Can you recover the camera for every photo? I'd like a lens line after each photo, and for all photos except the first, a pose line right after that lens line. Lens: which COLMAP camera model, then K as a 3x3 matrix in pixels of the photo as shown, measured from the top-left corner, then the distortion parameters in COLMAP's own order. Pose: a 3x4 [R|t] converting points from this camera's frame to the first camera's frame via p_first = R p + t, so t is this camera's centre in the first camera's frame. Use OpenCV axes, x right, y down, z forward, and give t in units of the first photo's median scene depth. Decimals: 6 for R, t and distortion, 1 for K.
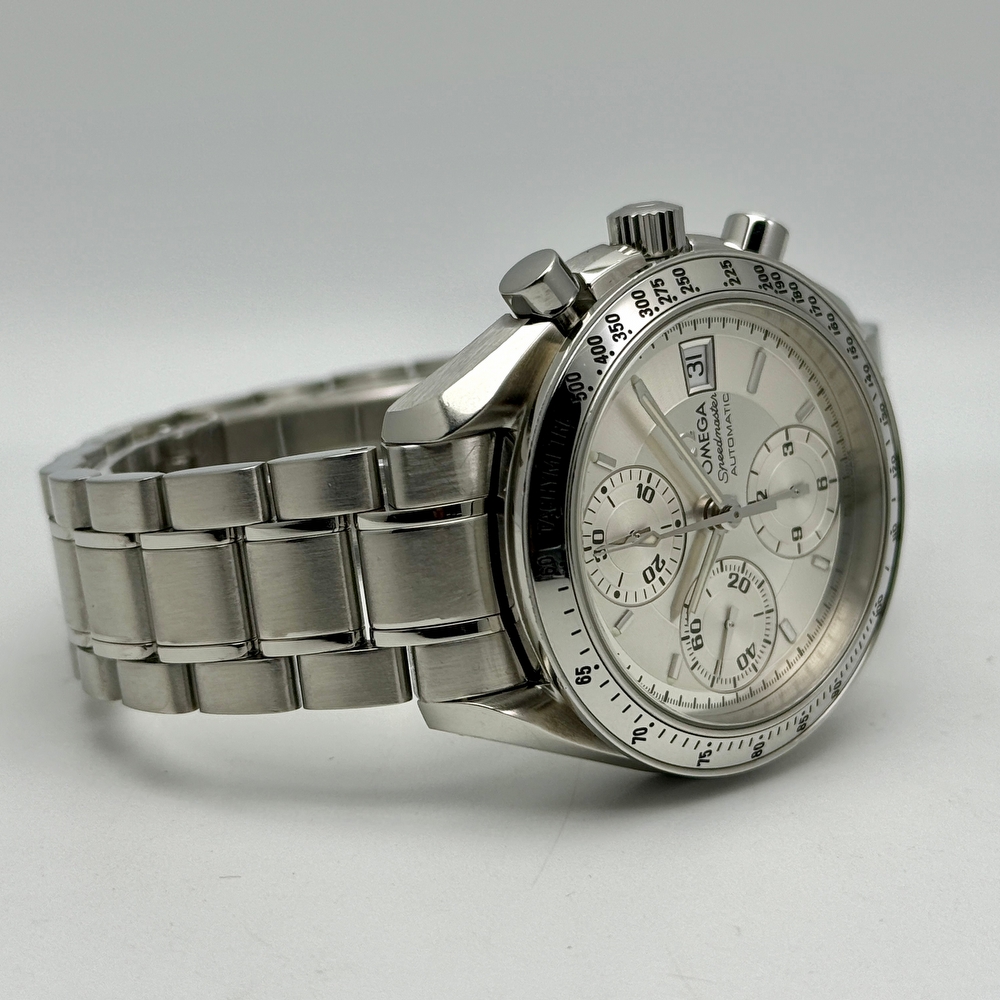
lens RADIAL K [[1916.8, 0, 433.2], [0, 1916.8, 501.2], [0, 0, 1]] dist [0.603379, 0.176709]
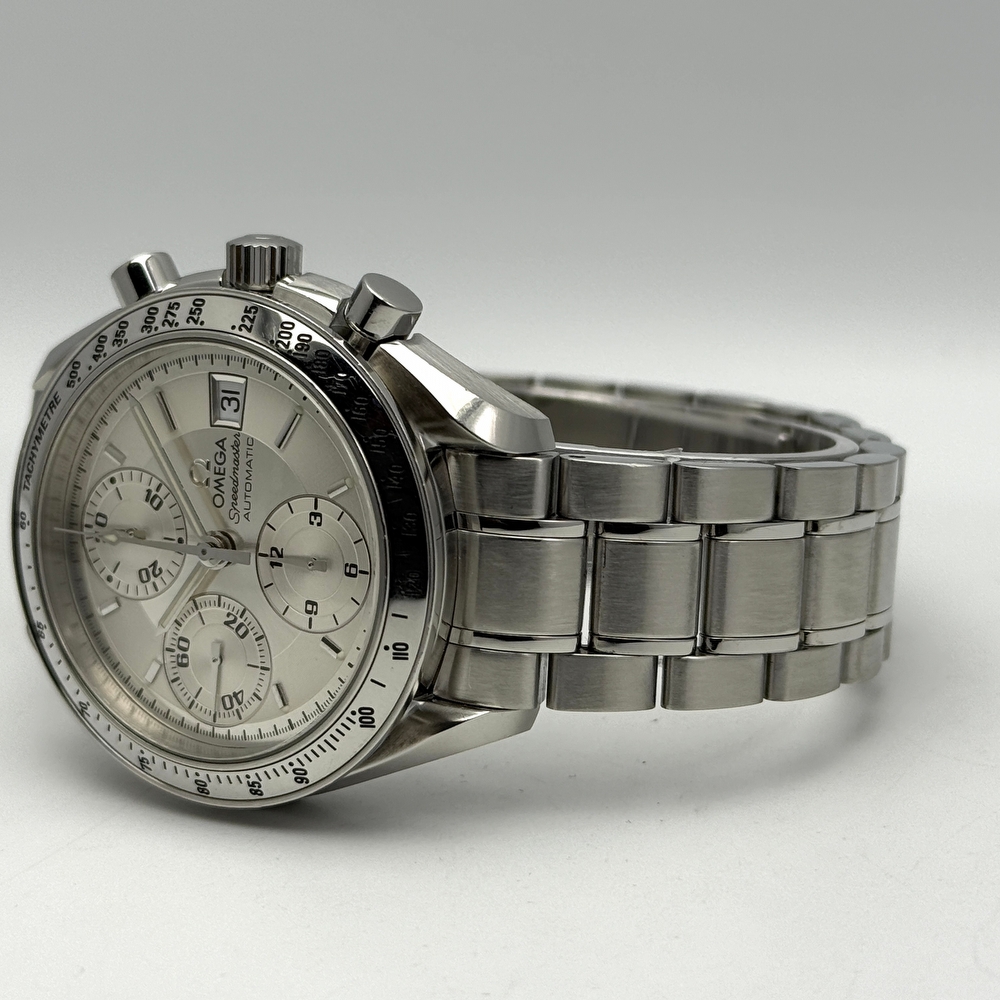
lens RADIAL K [[1867.6, 0, 572.4], [0, 1867.6, 496.3], [0, 0, 1]] dist [0.507135, 0.150279]
pose [[0.373943, 0.289530, -0.881101, 1.080572], [-0.250534, 0.946239, 0.204607, -0.268065], [0.892972, 0.144234, 0.426377, 0.743241]]
